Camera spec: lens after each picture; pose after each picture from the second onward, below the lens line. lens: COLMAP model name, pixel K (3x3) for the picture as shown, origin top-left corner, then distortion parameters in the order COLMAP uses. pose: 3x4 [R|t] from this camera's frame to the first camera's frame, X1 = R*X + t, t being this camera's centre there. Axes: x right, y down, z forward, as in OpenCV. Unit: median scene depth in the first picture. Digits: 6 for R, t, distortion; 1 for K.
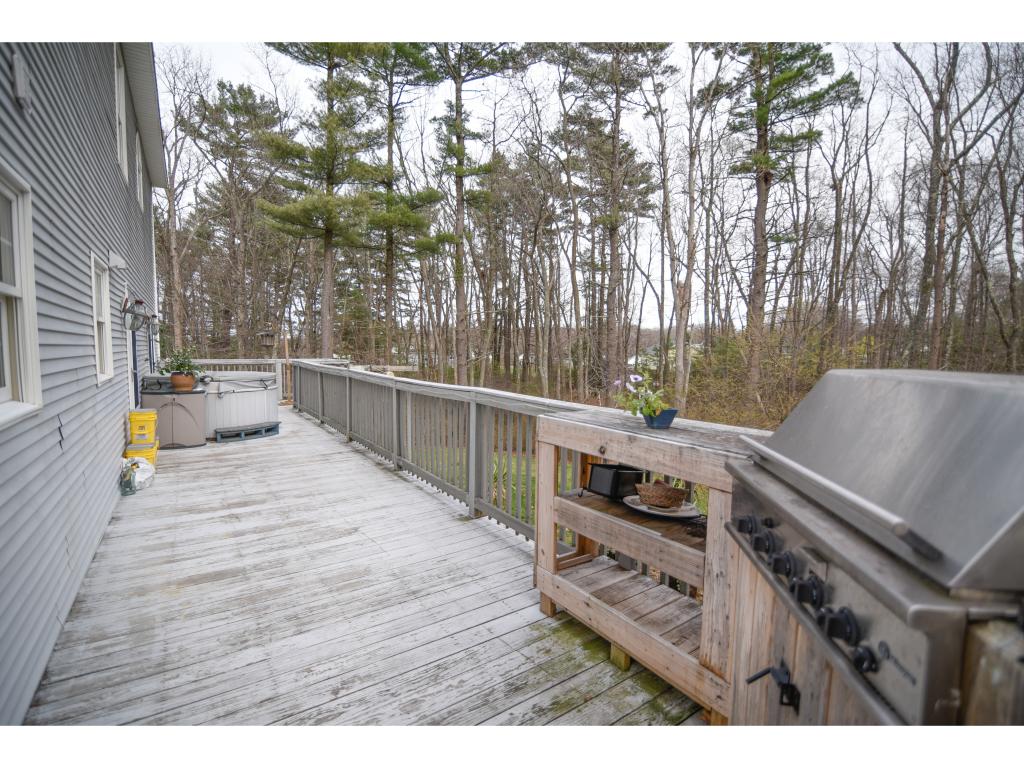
lens RADIAL K [[469.4, 0, 511.6], [0, 469.4, 385.4], [0, 0, 1]] dist [-0.022062, 0.001344]
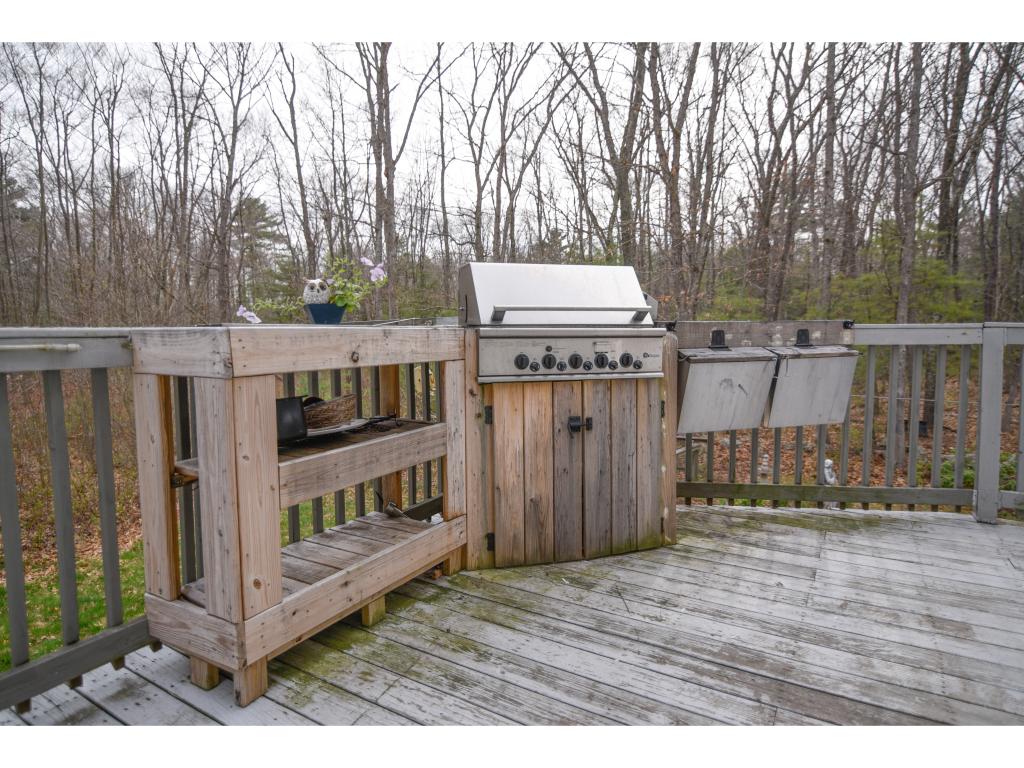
lens RADIAL K [[568.9, 0, 511.6], [0, 568.9, 381.8], [0, 0, 1]] dist [-0.000059, -0.000055]
pose [[-0.420862, -0.093805, 0.902261, -0.729509], [0.067920, 0.988588, 0.134462, 0.072871], [-0.904578, 0.117872, -0.409688, 1.151132]]
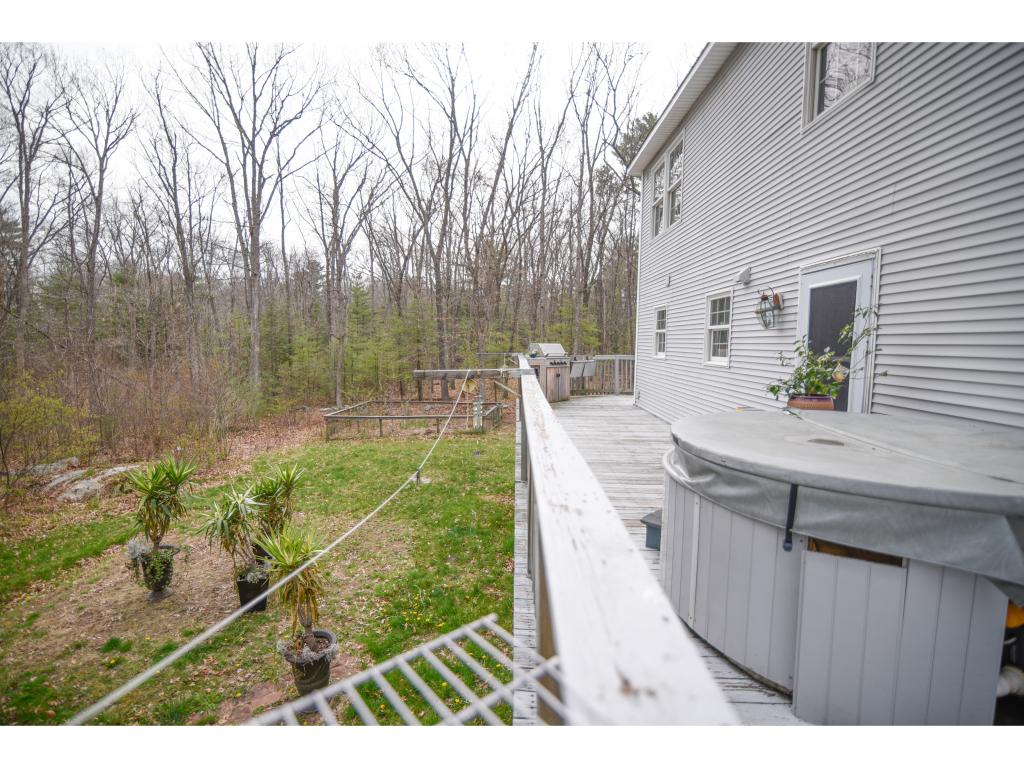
lens RADIAL K [[469.4, 0, 509.4], [0, 469.4, 383.8], [0, 0, 1]] dist [-0.022062, 0.001344]
pose [[-0.812114, -0.070258, 0.579253, -1.677784], [0.025833, 0.987422, 0.155982, -0.211451], [-0.582926, 0.141639, -0.800085, 3.487878]]
